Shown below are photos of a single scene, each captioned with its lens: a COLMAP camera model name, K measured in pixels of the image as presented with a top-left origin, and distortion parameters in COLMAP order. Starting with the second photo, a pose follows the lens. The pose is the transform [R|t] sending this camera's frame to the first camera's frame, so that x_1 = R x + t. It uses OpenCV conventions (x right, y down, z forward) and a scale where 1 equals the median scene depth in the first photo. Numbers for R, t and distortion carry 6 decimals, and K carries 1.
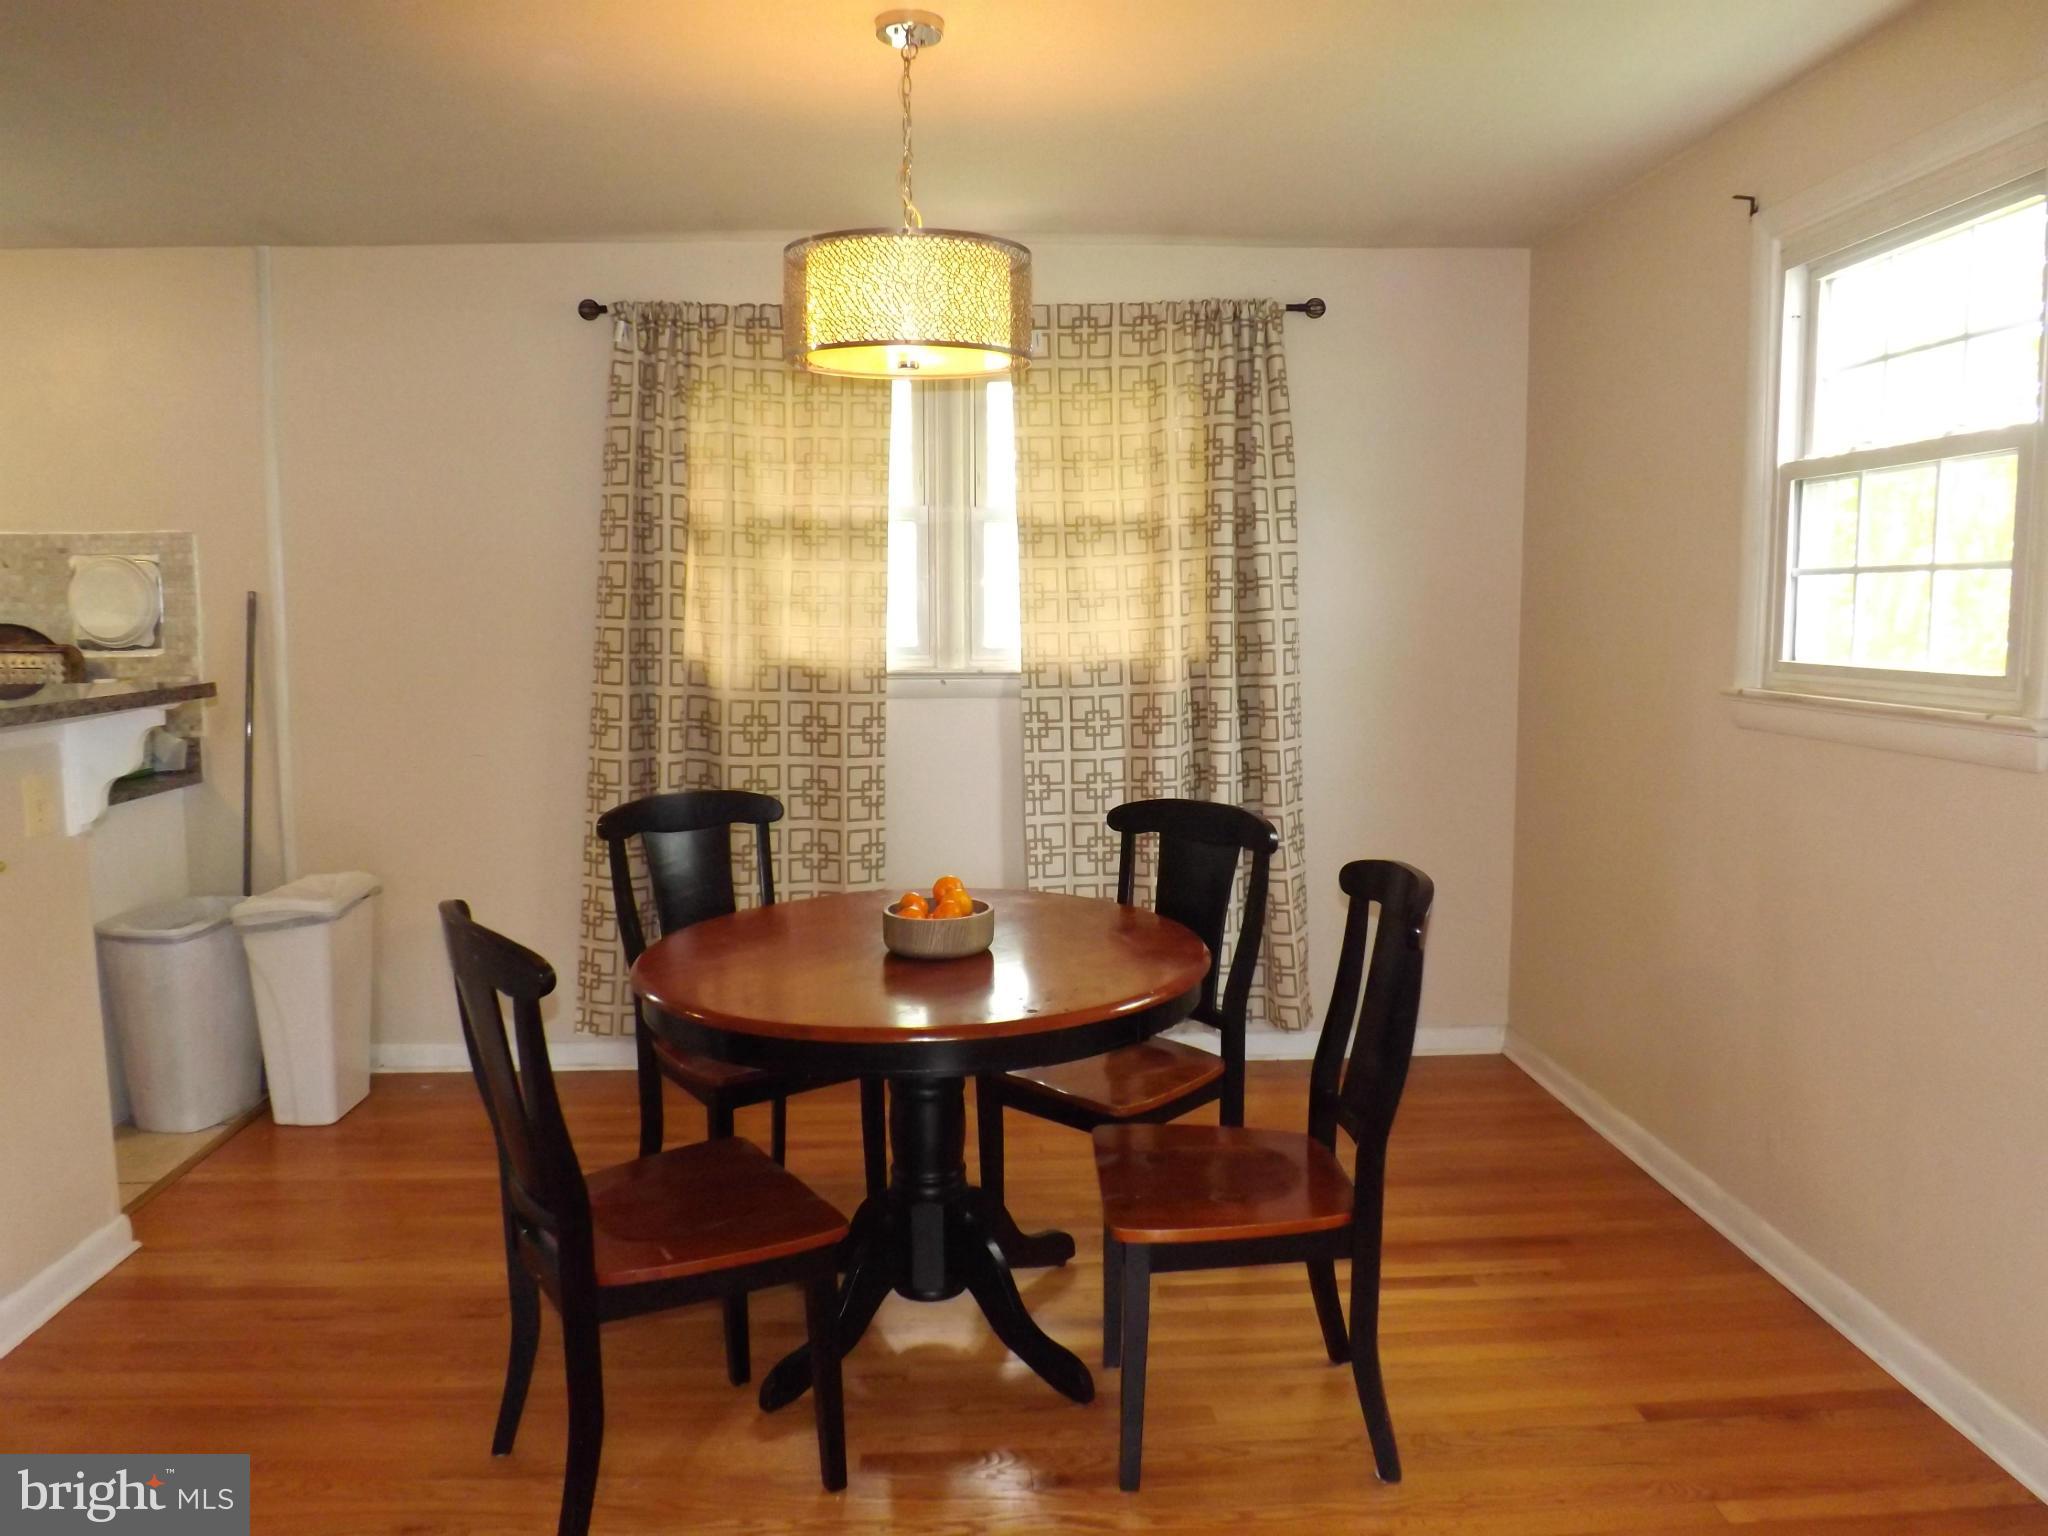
lens RADIAL K [[1478.7, 0, 1027.5], [0, 1478.7, 774.8], [0, 0, 1]] dist [-0.065534, 0.023298]
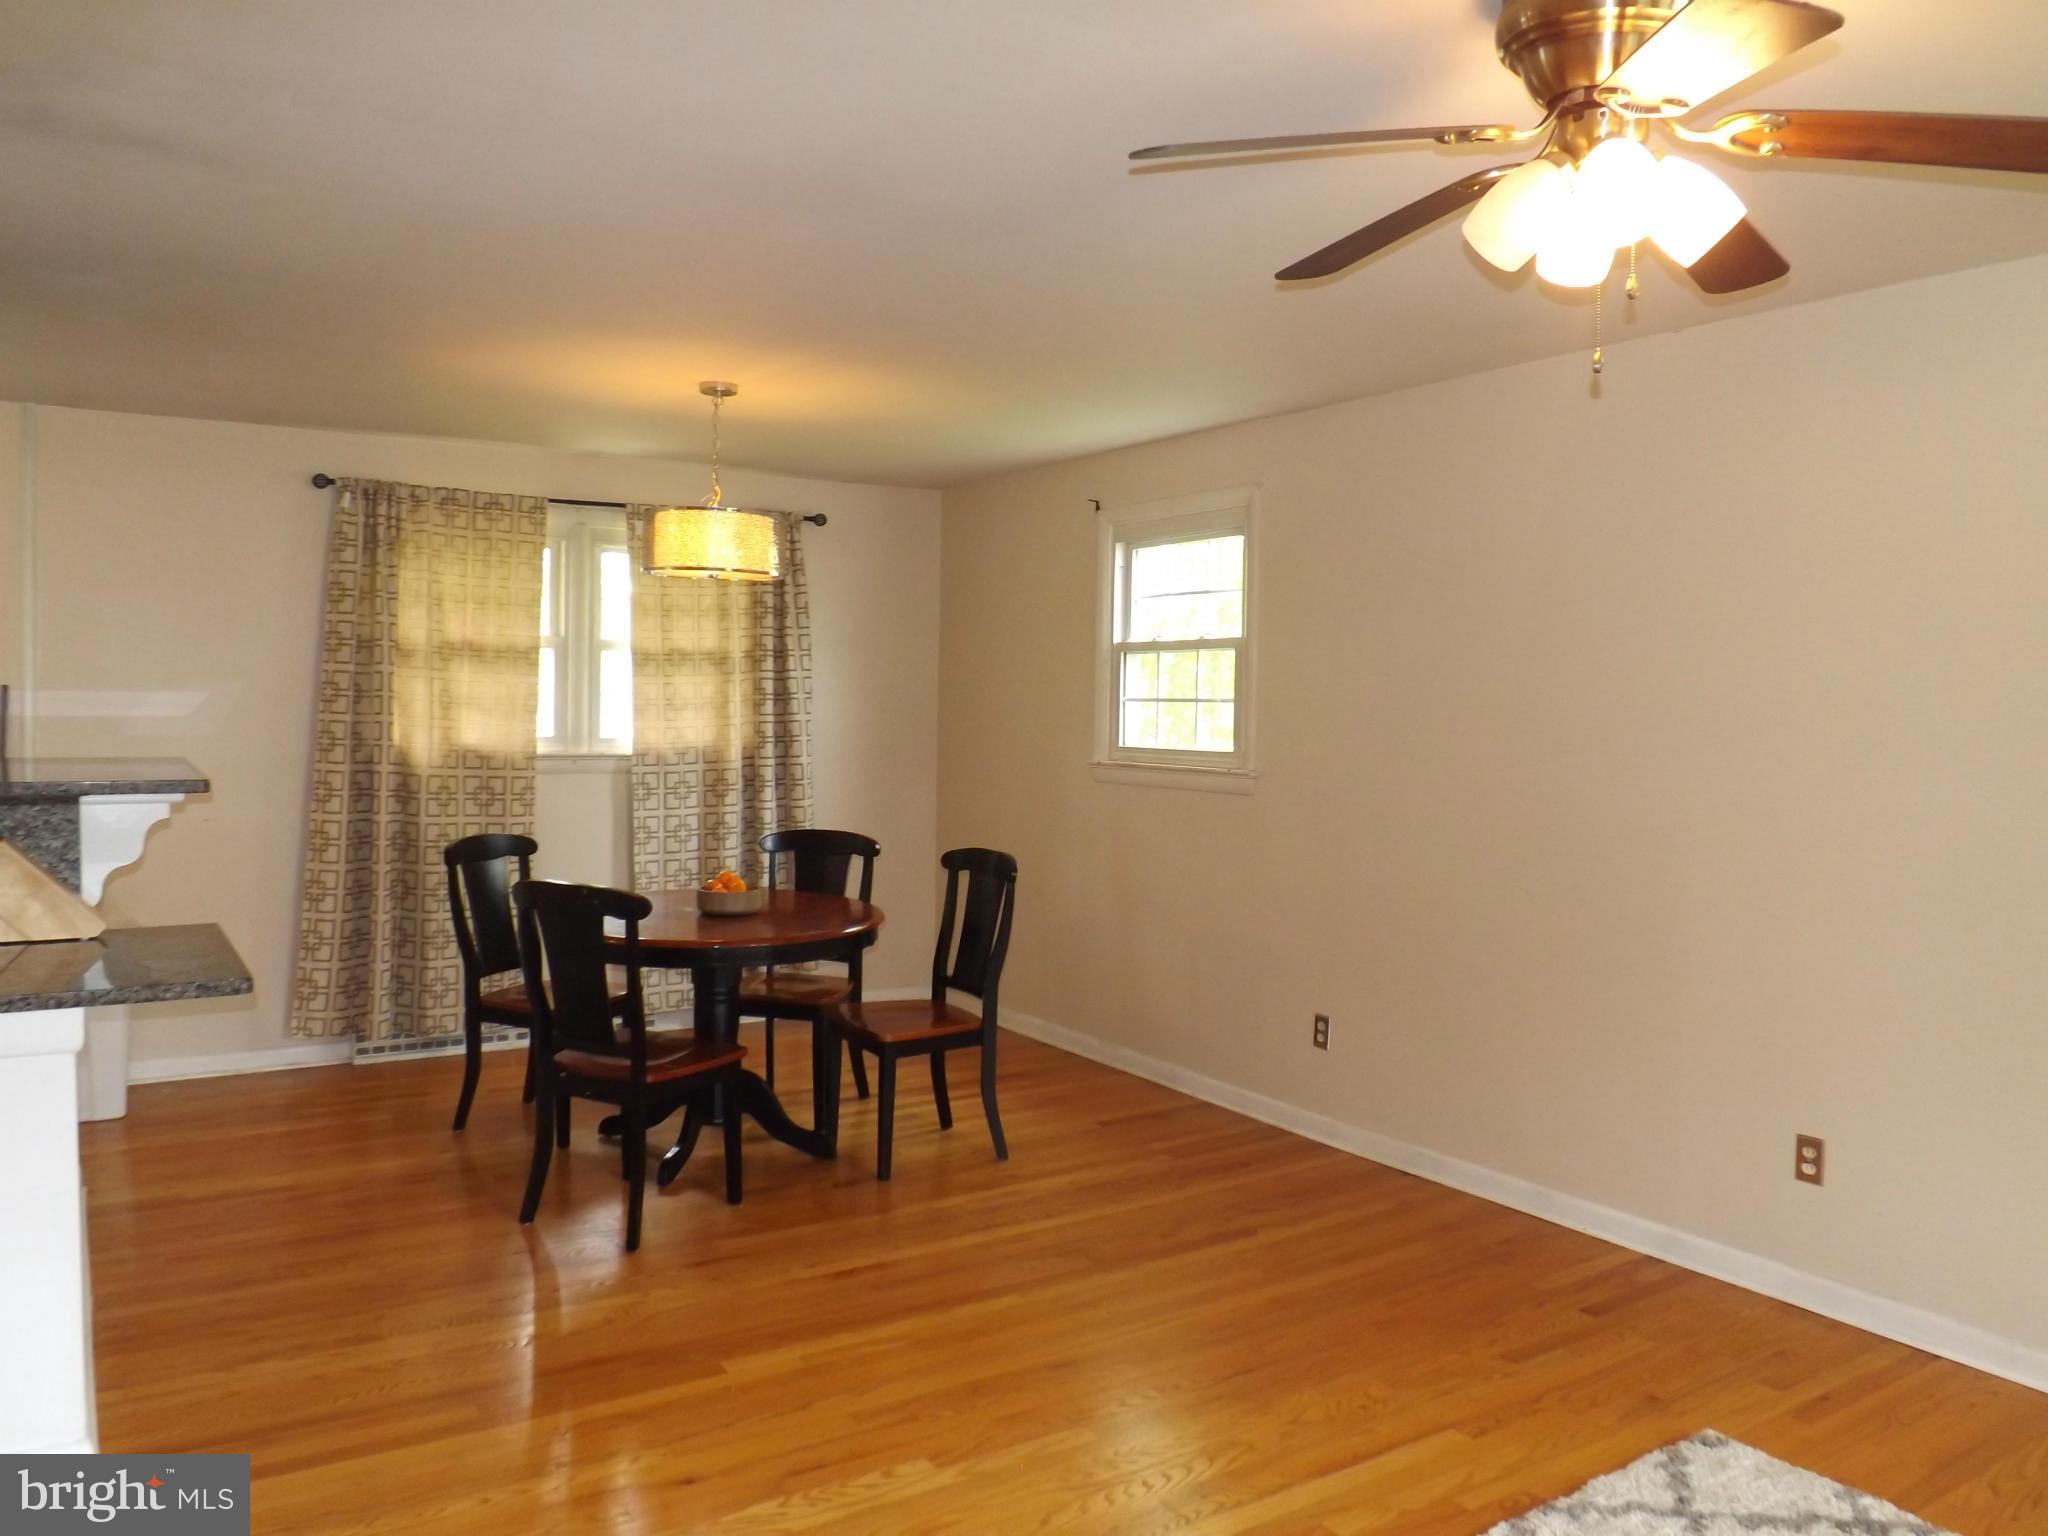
lens RADIAL K [[1478.7, 0, 1007.0], [0, 1478.7, 750.8], [0, 0, 1]] dist [-0.065534, 0.023298]
pose [[0.863847, 0.002008, 0.503751, -0.418467], [0.038121, 0.996864, -0.069346, 0.040519], [-0.502310, 0.079108, 0.861061, -0.423347]]
